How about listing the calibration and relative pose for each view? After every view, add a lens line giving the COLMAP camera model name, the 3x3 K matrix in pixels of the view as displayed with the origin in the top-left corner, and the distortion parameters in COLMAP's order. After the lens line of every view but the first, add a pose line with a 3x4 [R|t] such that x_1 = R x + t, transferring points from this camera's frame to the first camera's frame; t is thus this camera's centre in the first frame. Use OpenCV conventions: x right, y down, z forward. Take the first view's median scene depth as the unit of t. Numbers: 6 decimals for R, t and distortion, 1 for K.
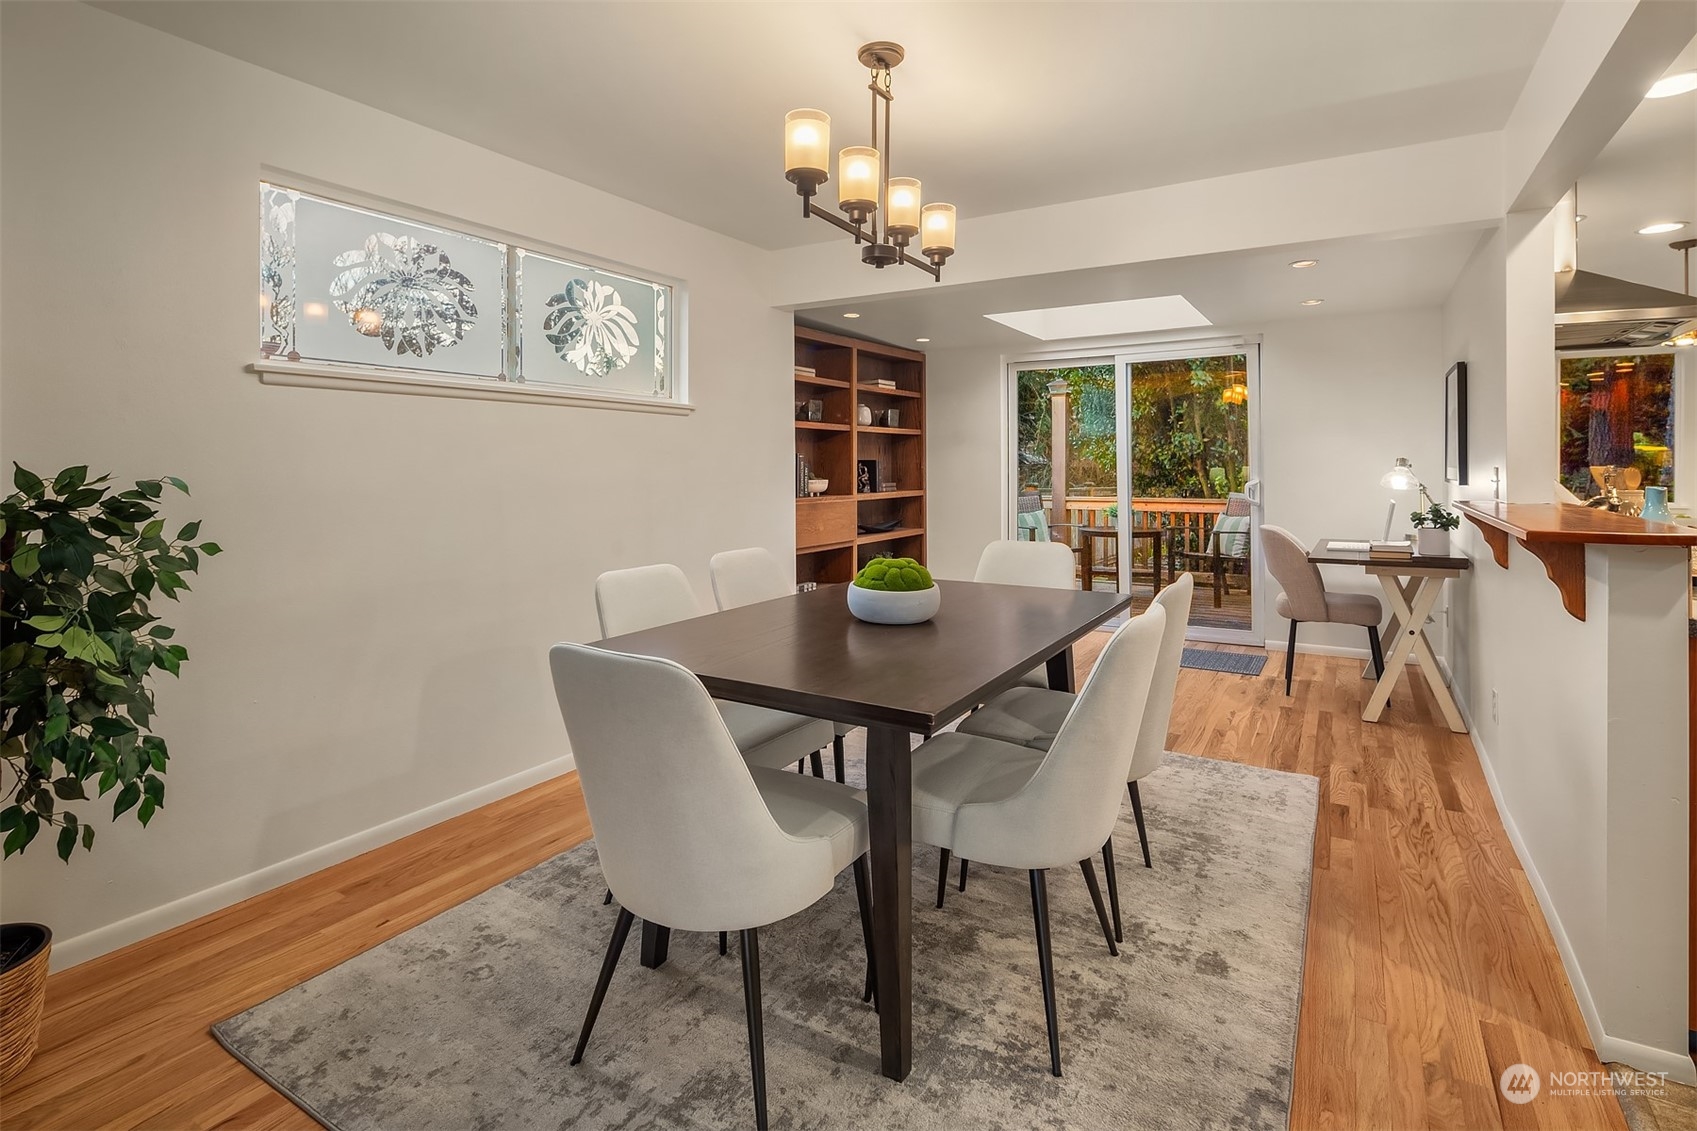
lens RADIAL K [[827.8, 0, 831.8], [0, 827.8, 469.3], [0, 0, 1]] dist [-0.000441, -0.000020]
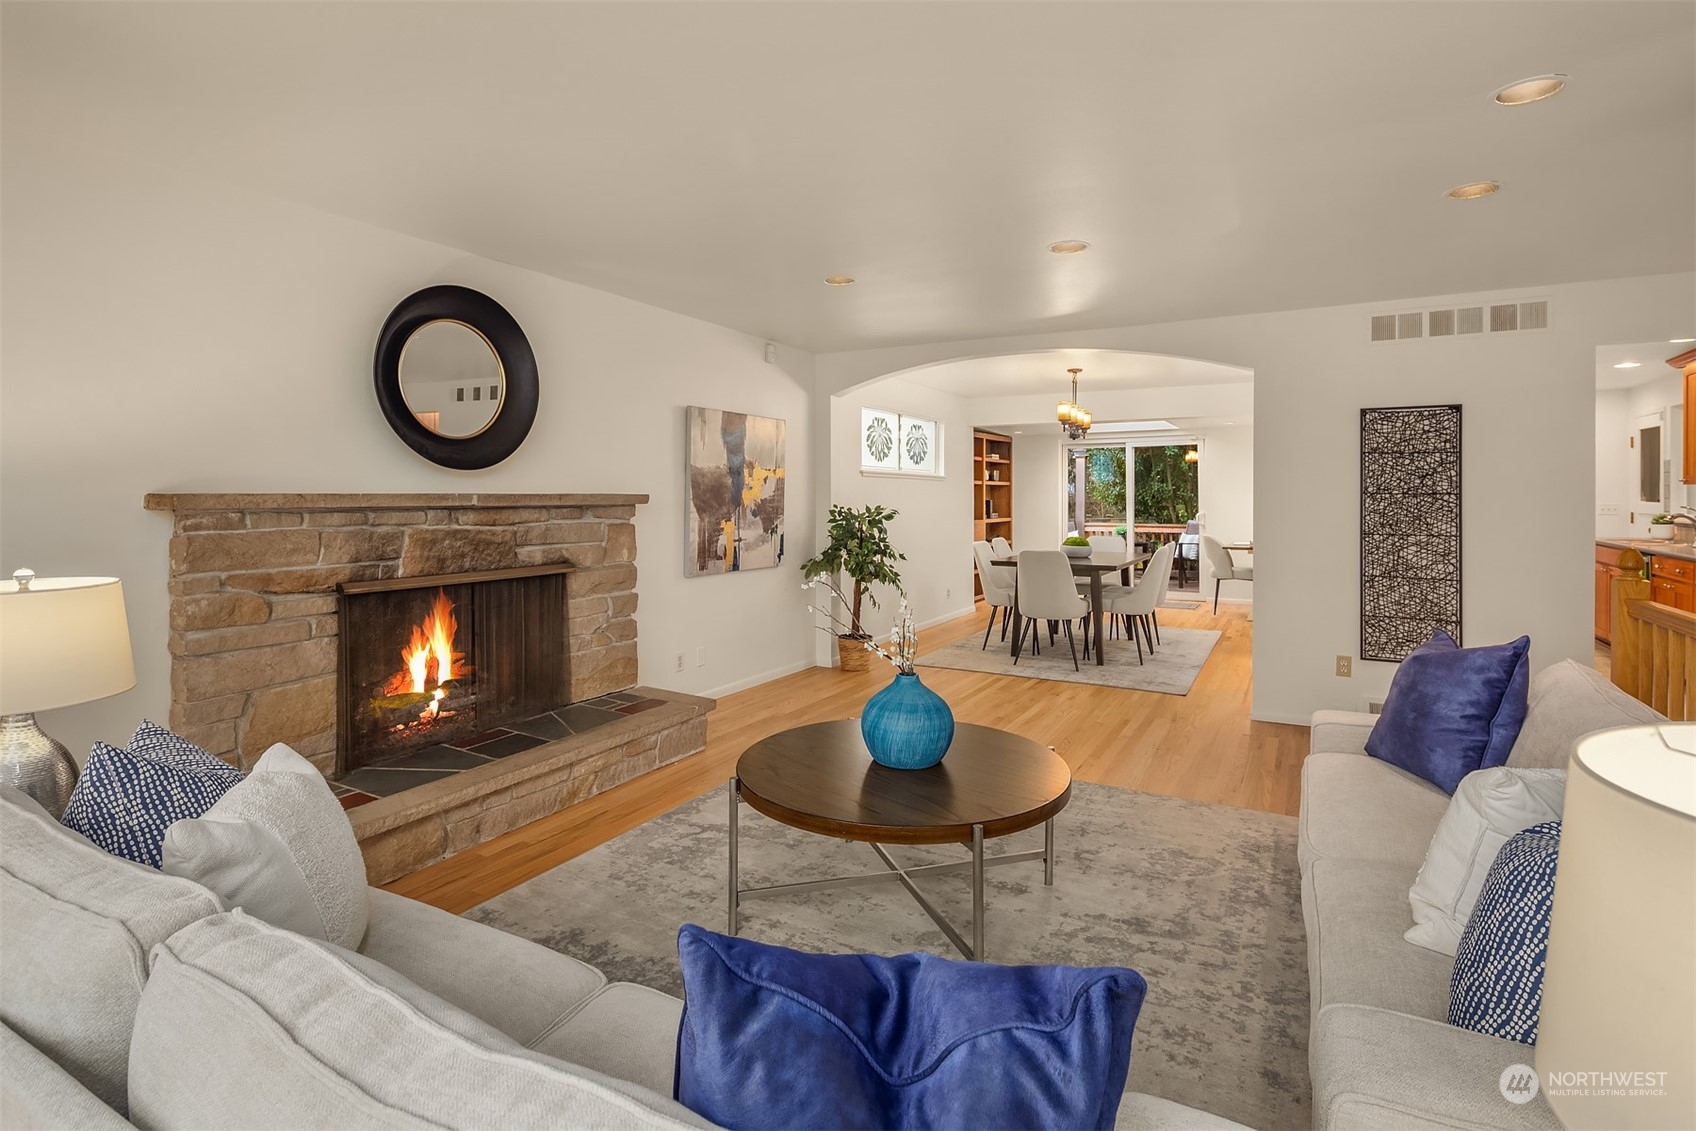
lens RADIAL K [[827.3, 0, 848.5], [0, 827.3, 503.2], [0, 0, 1]] dist [-0.000441, -0.000020]
pose [[0.998199, 0.002008, 0.059964, -0.326428], [-0.001914, 0.999997, -0.001615, -0.001718], [-0.059967, 0.001497, 0.998199, -0.672452]]
